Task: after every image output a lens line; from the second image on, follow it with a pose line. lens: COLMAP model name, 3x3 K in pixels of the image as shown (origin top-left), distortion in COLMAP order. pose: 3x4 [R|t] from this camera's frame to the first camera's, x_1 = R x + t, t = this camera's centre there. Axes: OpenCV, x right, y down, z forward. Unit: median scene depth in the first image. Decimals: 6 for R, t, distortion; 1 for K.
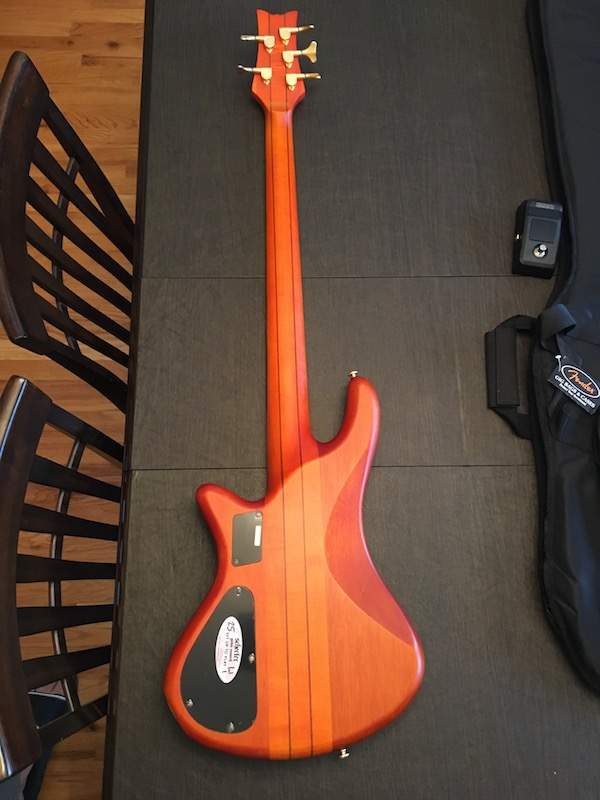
lens RADIAL K [[682.7, 0, 293.9], [0, 682.7, 385.8], [0, 0, 1]] dist [0.063480, -0.102419]
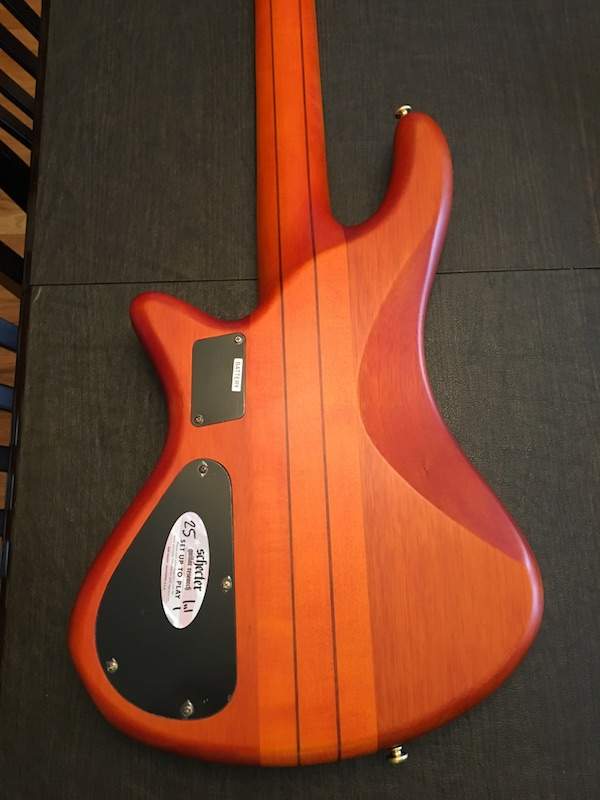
lens RADIAL K [[682.7, 0, 296.8], [0, 682.7, 394.9], [0, 0, 1]] dist [0.063480, -0.102419]
pose [[0.998905, -0.018033, -0.043166, 0.019293], [0.020574, 0.998036, 0.059164, 0.200733], [0.042014, -0.059988, 0.997315, 0.437510]]
